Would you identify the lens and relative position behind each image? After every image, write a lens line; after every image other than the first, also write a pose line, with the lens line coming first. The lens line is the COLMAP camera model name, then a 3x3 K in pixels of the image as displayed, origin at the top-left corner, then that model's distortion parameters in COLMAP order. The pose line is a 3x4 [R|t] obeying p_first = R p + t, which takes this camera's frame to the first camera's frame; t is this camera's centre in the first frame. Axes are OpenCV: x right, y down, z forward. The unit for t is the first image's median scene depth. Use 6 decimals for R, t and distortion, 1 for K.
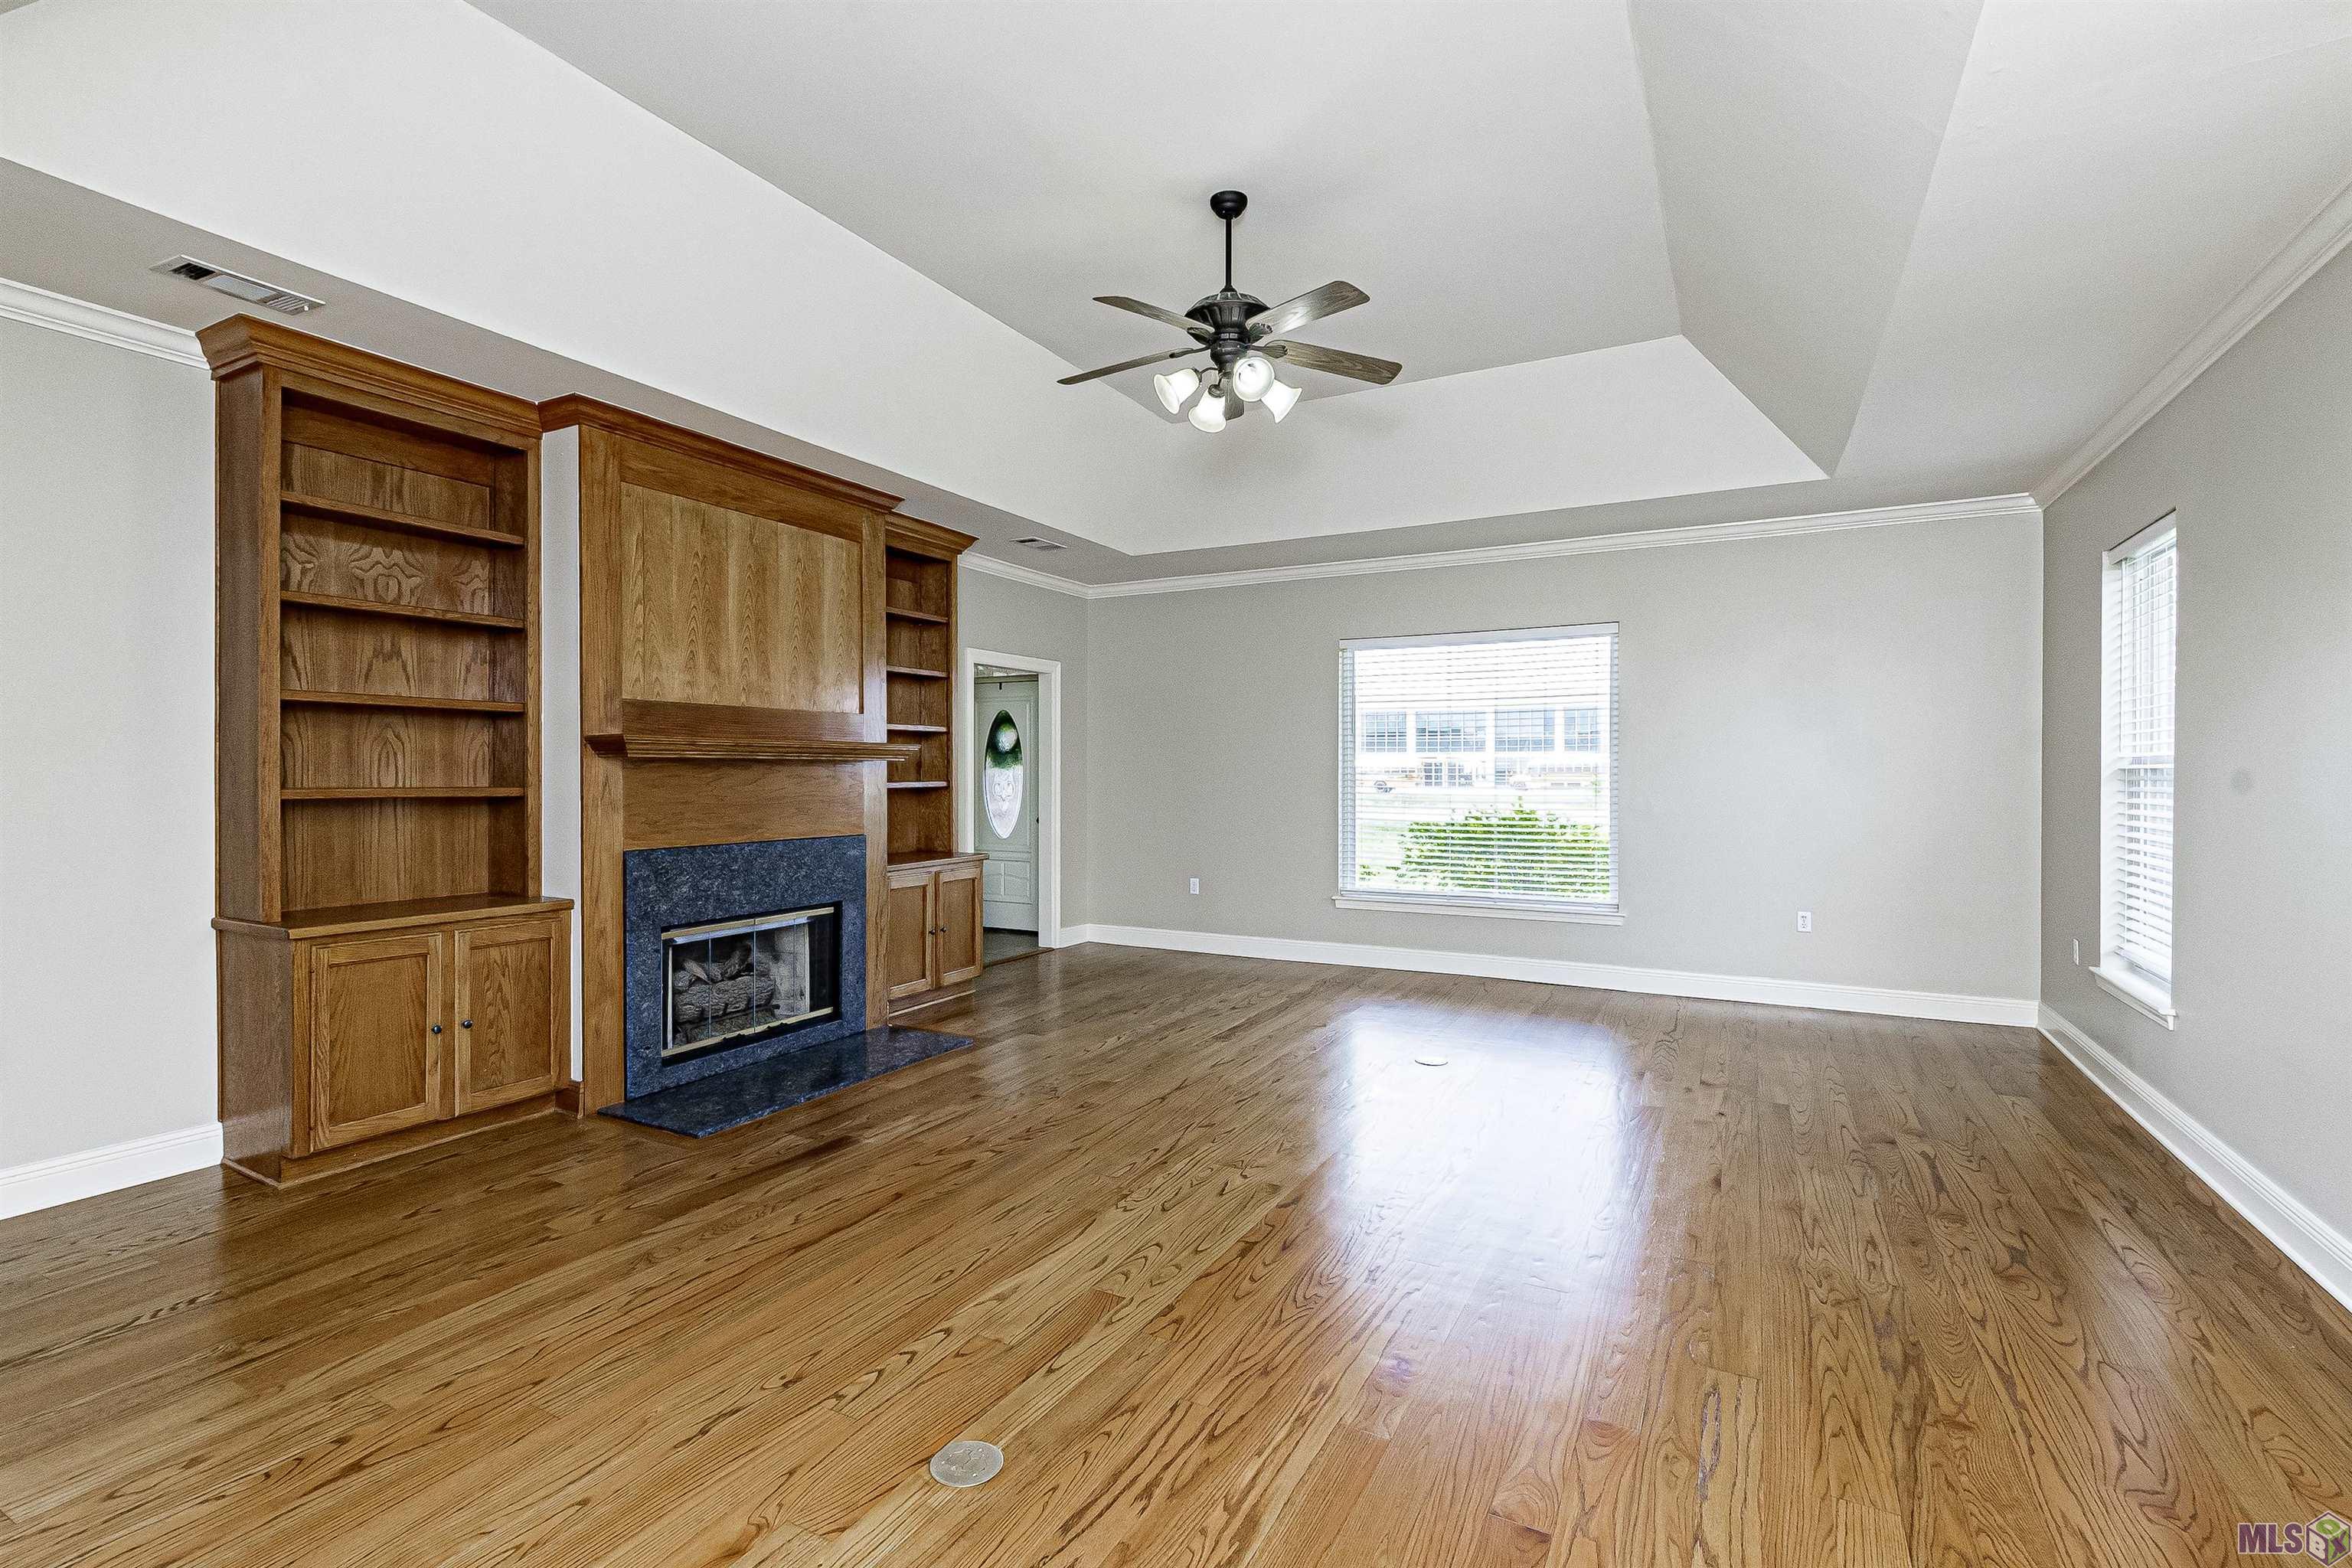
lens RADIAL K [[1071.9, 0, 1177.5], [0, 1071.9, 776.0], [0, 0, 1]] dist [-0.006604, 0.003213]
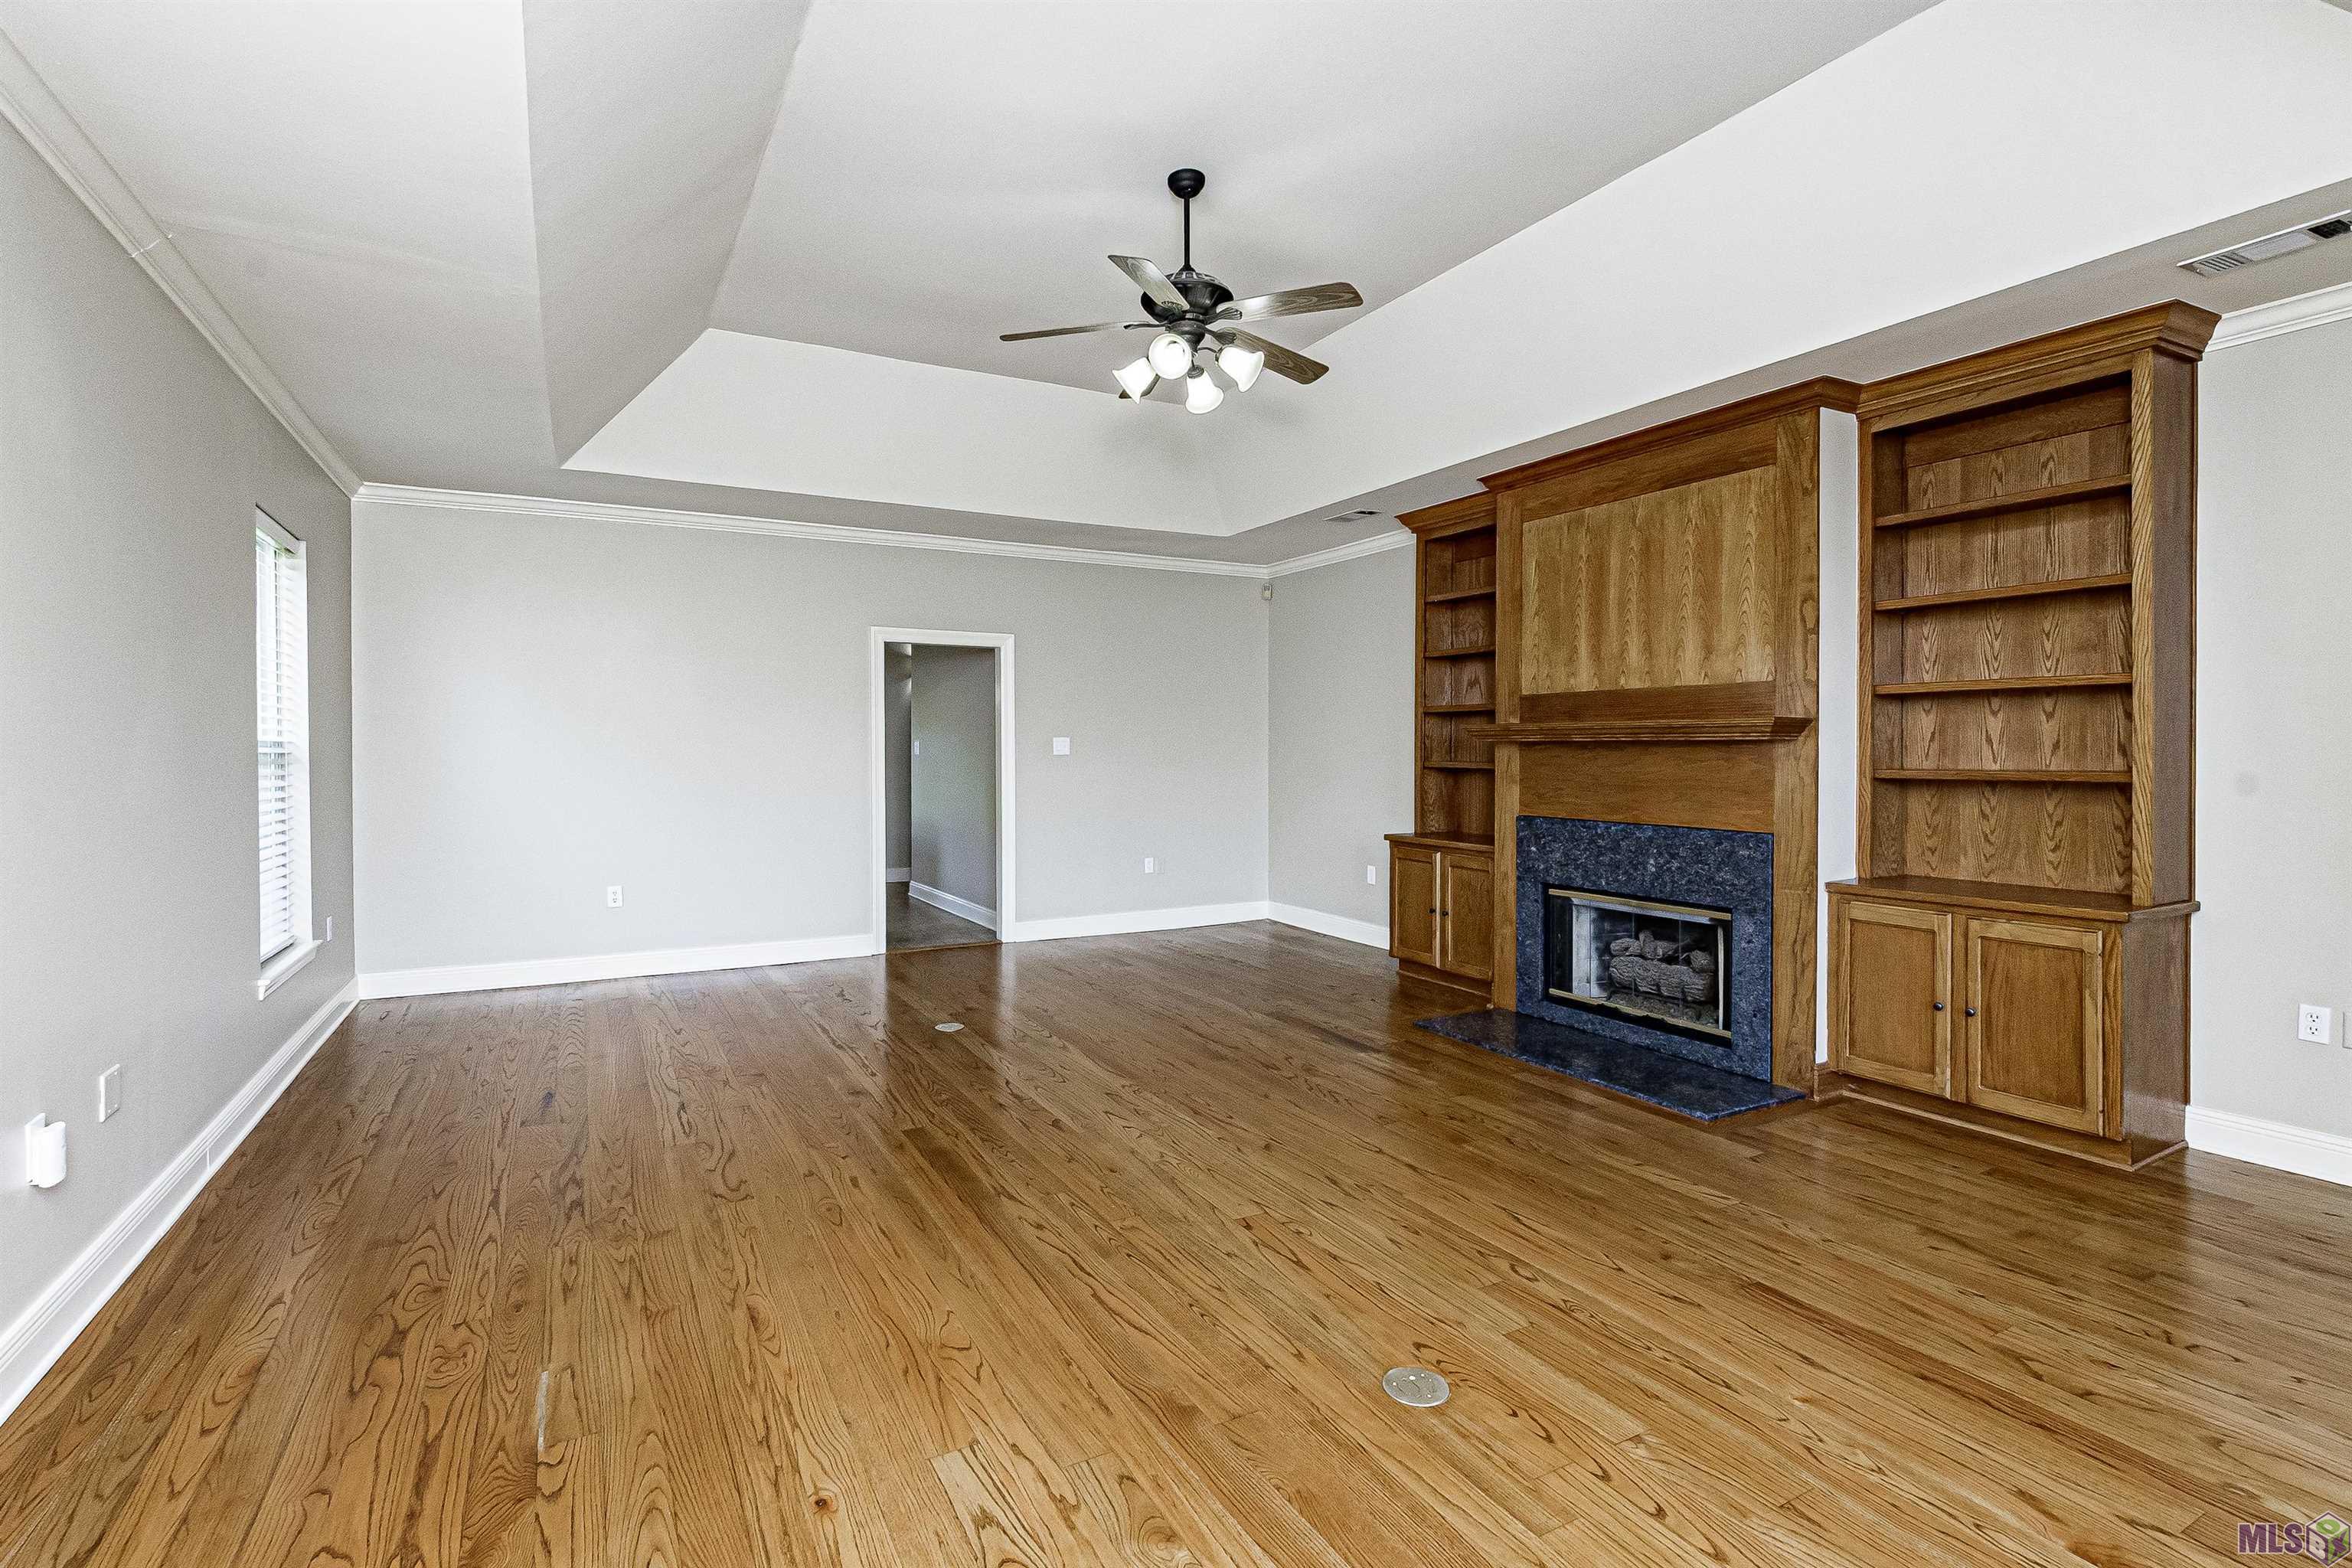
lens RADIAL K [[1071.9, 0, 1124.5], [0, 1071.9, 762.1], [0, 0, 1]] dist [-0.006604, 0.003213]
pose [[-0.567083, 0.010112, -0.823599, 0.799375], [-0.005510, 0.999856, 0.016070, -0.010332], [0.823643, 0.013651, -0.566945, 1.347399]]
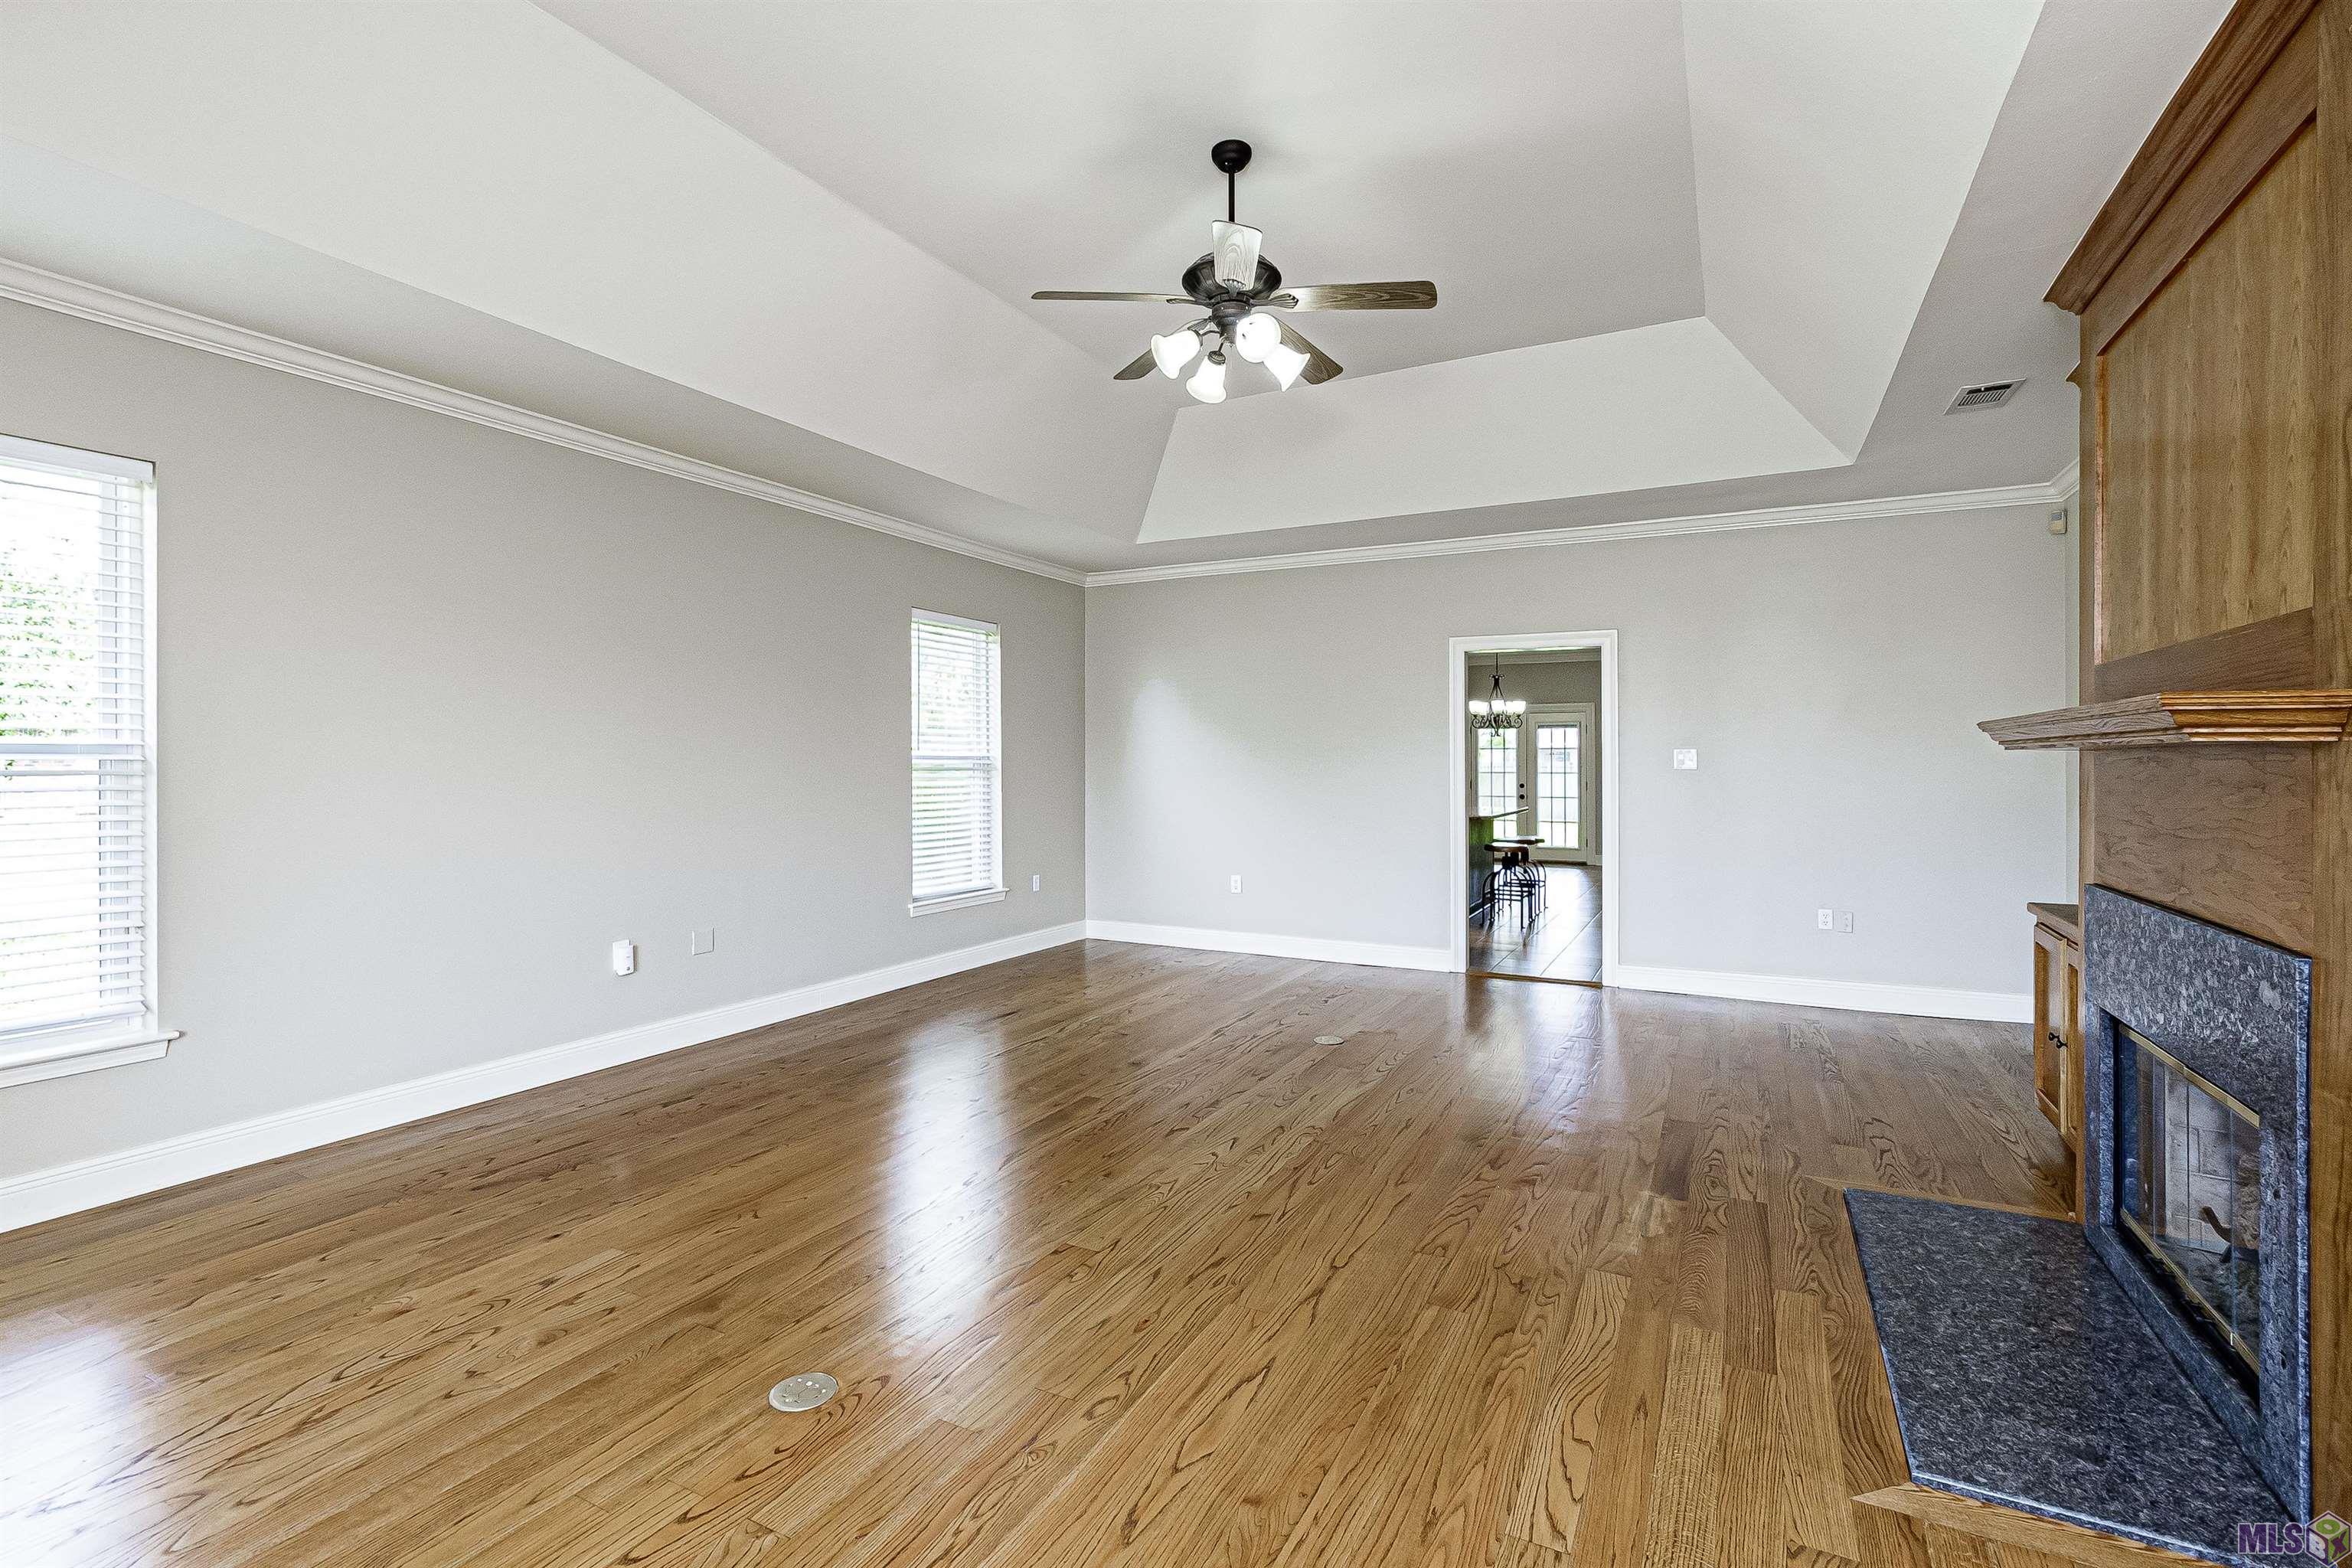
lens RADIAL K [[1071.9, 0, 1177.9], [0, 1071.9, 763.3], [0, 0, 1]] dist [-0.006604, 0.003213]
pose [[-0.999898, -0.002335, -0.014110, 0.095173], [-0.002454, 0.999962, 0.008406, -0.012966], [0.014090, 0.008440, -0.999865, 1.710301]]
